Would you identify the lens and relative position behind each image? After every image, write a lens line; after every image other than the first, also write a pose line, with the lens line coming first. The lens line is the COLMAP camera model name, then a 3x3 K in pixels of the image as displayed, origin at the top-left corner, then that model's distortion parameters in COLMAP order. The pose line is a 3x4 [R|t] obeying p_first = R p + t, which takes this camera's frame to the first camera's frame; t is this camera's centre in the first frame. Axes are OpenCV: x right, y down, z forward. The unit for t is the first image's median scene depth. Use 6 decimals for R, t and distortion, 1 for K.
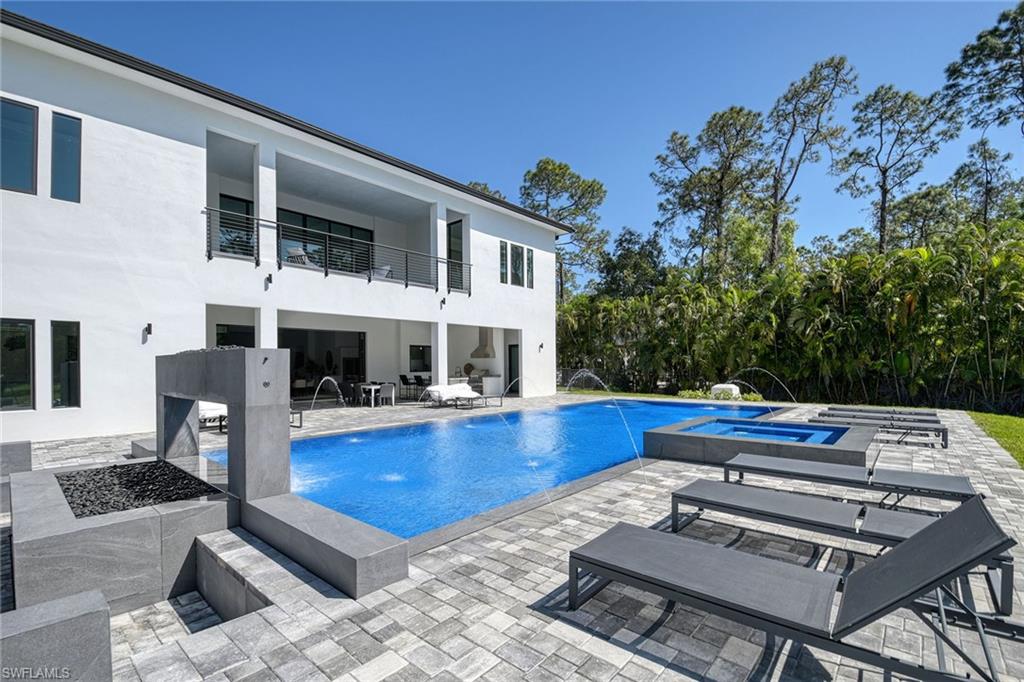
lens RADIAL K [[449.2, 0, 512.9], [0, 449.2, 363.9], [0, 0, 1]] dist [0.000396, -0.000275]
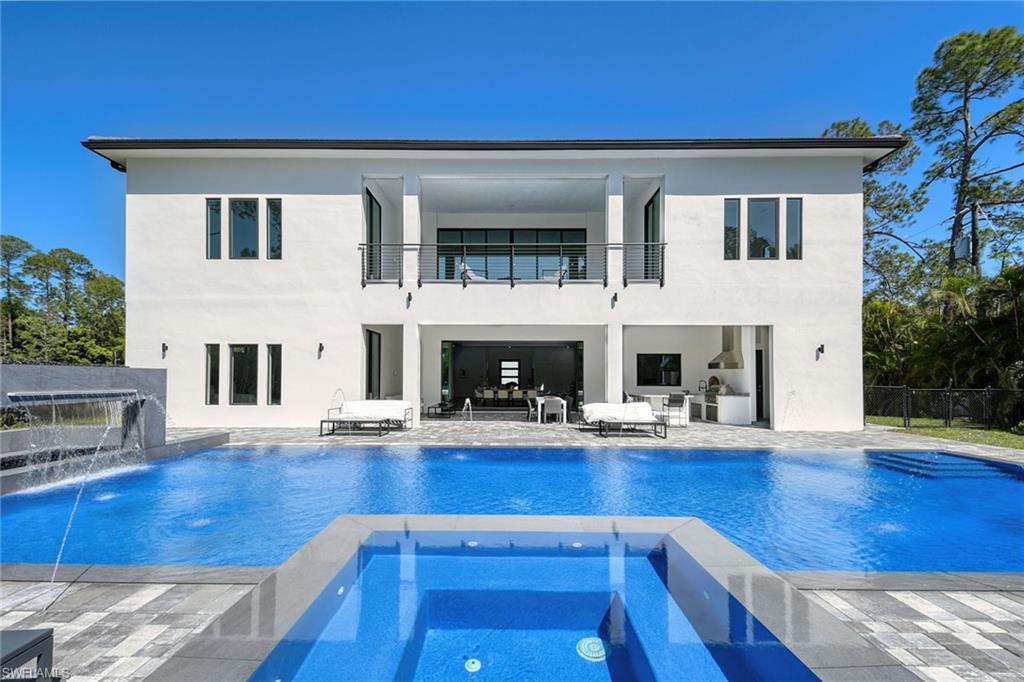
lens RADIAL K [[450.9, 0, 509.4], [0, 450.9, 379.3], [0, 0, 1]] dist [0.019331, -0.000203]
pose [[0.662673, 0.008625, -0.748859, 0.316770], [-0.007592, 0.999960, 0.004798, 0.001837], [0.748870, 0.002506, 0.662712, 0.331172]]
